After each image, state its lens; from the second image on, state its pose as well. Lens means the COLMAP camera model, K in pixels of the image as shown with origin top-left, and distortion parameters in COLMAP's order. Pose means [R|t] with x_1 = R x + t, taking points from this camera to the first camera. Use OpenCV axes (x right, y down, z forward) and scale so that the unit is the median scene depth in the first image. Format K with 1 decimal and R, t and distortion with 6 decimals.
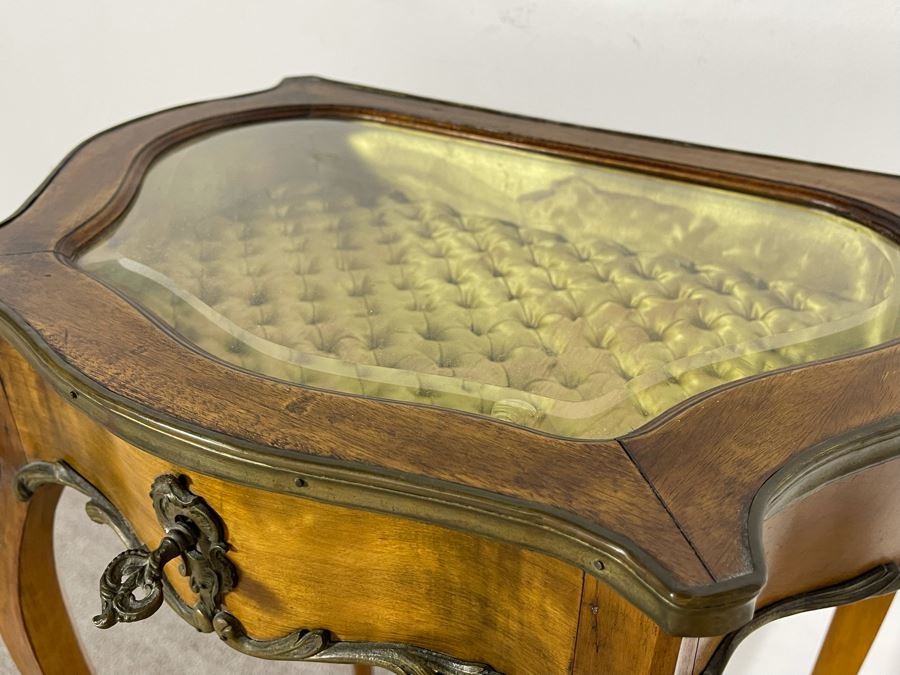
lens RADIAL K [[841.1, 0, 458.5], [0, 841.1, 331.5], [0, 0, 1]] dist [0.022533, 0.000000]
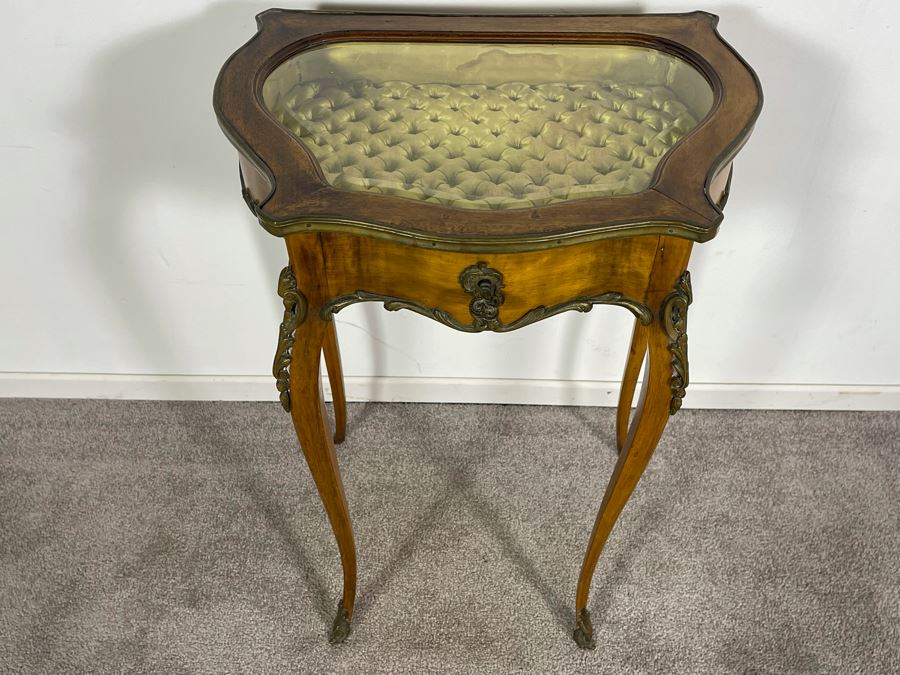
lens RADIAL K [[911.1, 0, 455.9], [0, 911.1, 330.3], [0, 0, 1]] dist [0.021058, 0.000000]
pose [[0.872683, -0.355811, 0.334399, -1.353540], [0.255105, 0.916178, 0.309094, -0.467902], [-0.416348, -0.184435, 0.890302, -1.273100]]
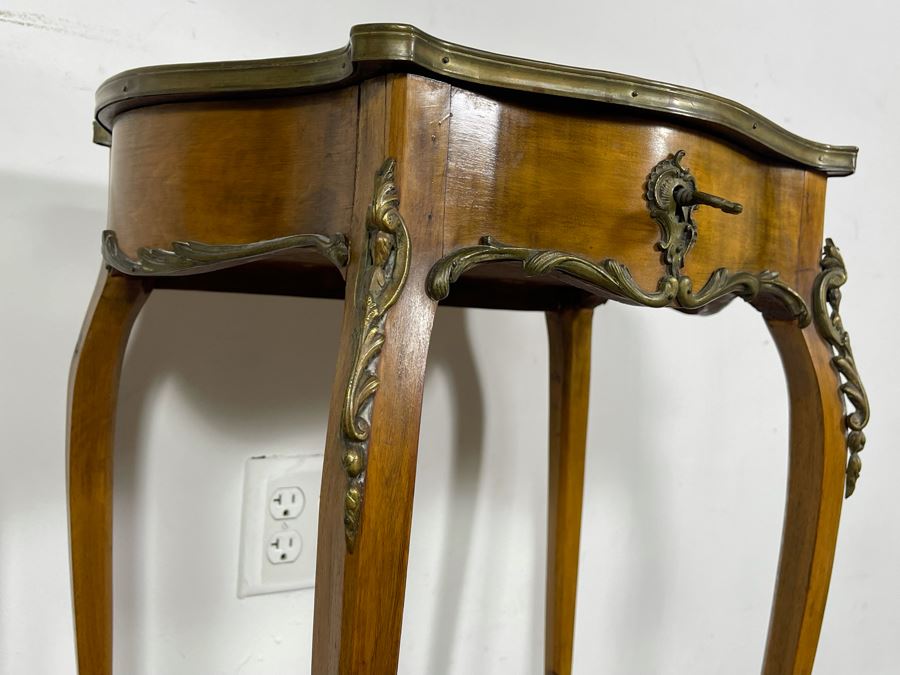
lens RADIAL K [[841.1, 0, 444.7], [0, 841.1, 334.9], [0, 0, 1]] dist [0.022533, 0.000000]
pose [[0.454617, 0.000979, 0.890687, -1.972056], [0.412355, 0.886146, -0.211444, 0.637578], [-0.789486, 0.463405, 0.402453, 0.906218]]
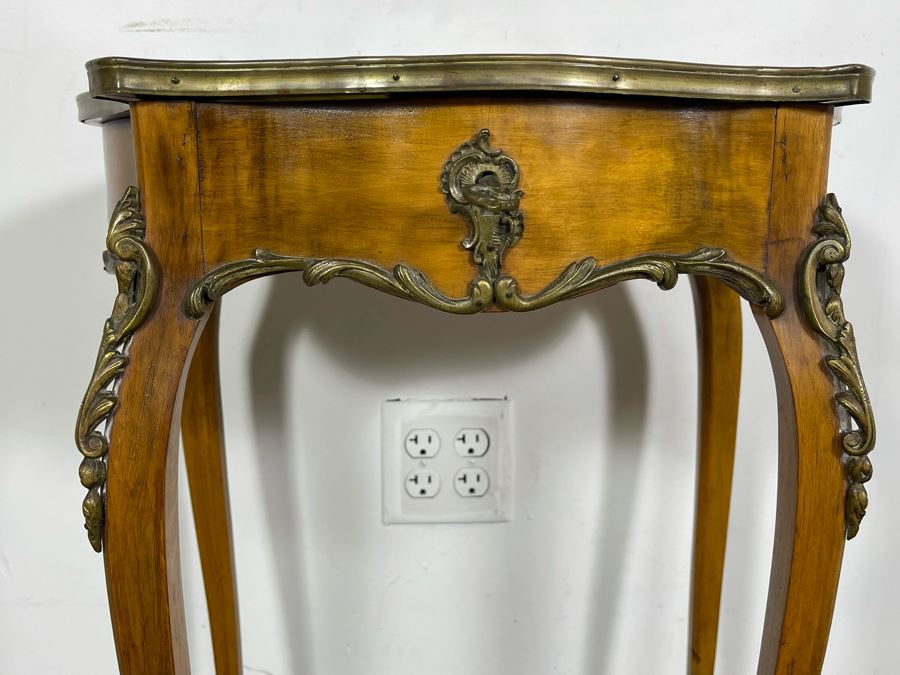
lens RADIAL K [[841.1, 0, 460.8], [0, 841.1, 321.9], [0, 0, 1]] dist [0.022533, 0.000000]
pose [[0.839800, -0.091517, 0.535126, -1.125823], [0.283716, 0.914361, -0.288877, 0.830874], [-0.462861, 0.394423, 0.793845, 0.110179]]
